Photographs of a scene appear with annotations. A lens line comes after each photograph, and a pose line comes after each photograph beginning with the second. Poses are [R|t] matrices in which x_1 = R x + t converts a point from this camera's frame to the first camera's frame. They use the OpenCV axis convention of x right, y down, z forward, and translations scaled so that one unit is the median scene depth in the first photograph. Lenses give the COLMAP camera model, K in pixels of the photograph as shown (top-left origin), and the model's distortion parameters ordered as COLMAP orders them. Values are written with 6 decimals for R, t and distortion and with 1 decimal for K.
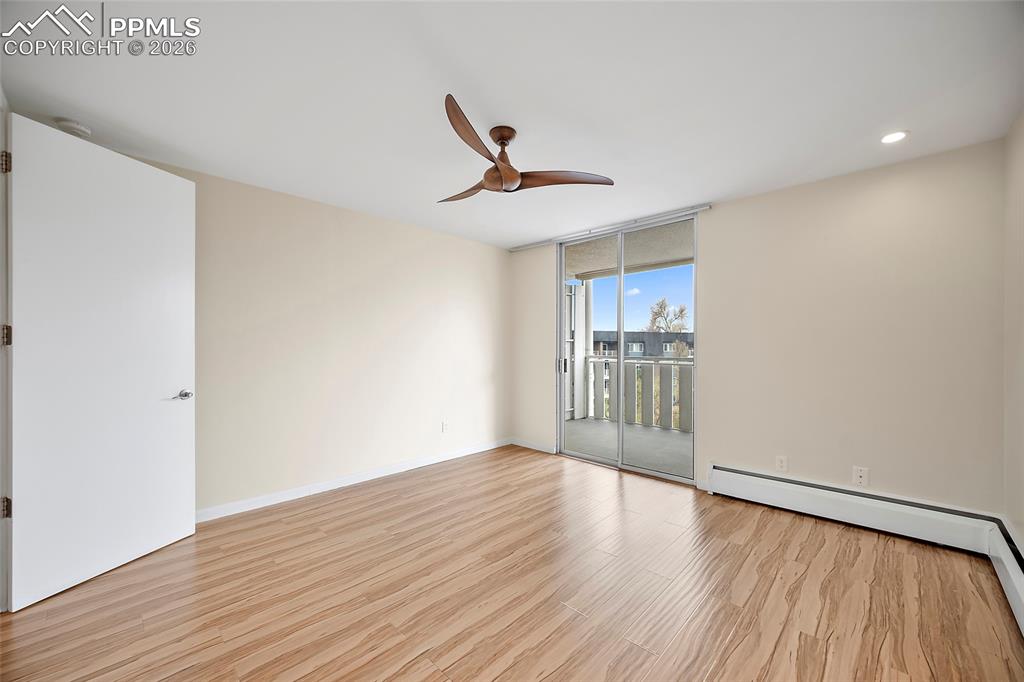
lens RADIAL K [[410.4, 0, 508.4], [0, 410.4, 341.5], [0, 0, 1]] dist [-0.002574, -0.000093]
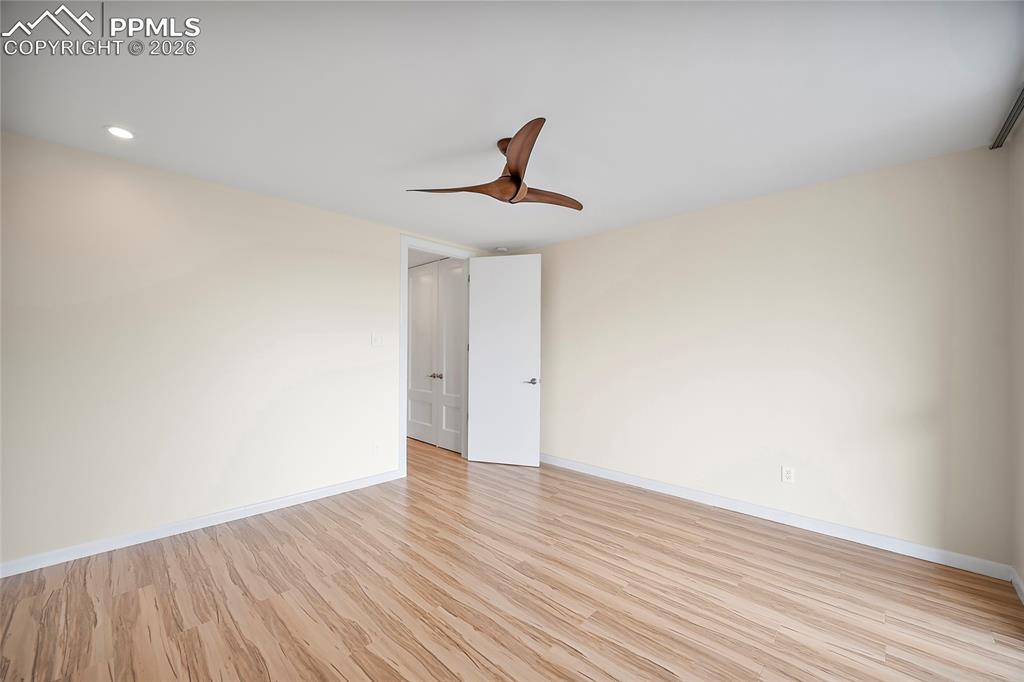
lens RADIAL K [[410.4, 0, 508.7], [0, 410.4, 342.6], [0, 0, 1]] dist [-0.002574, -0.000093]
pose [[-0.016901, -0.018020, -0.999695, 0.783004], [0.001691, 0.999836, -0.018051, -0.000439], [0.999856, -0.001995, -0.016867, 0.796667]]
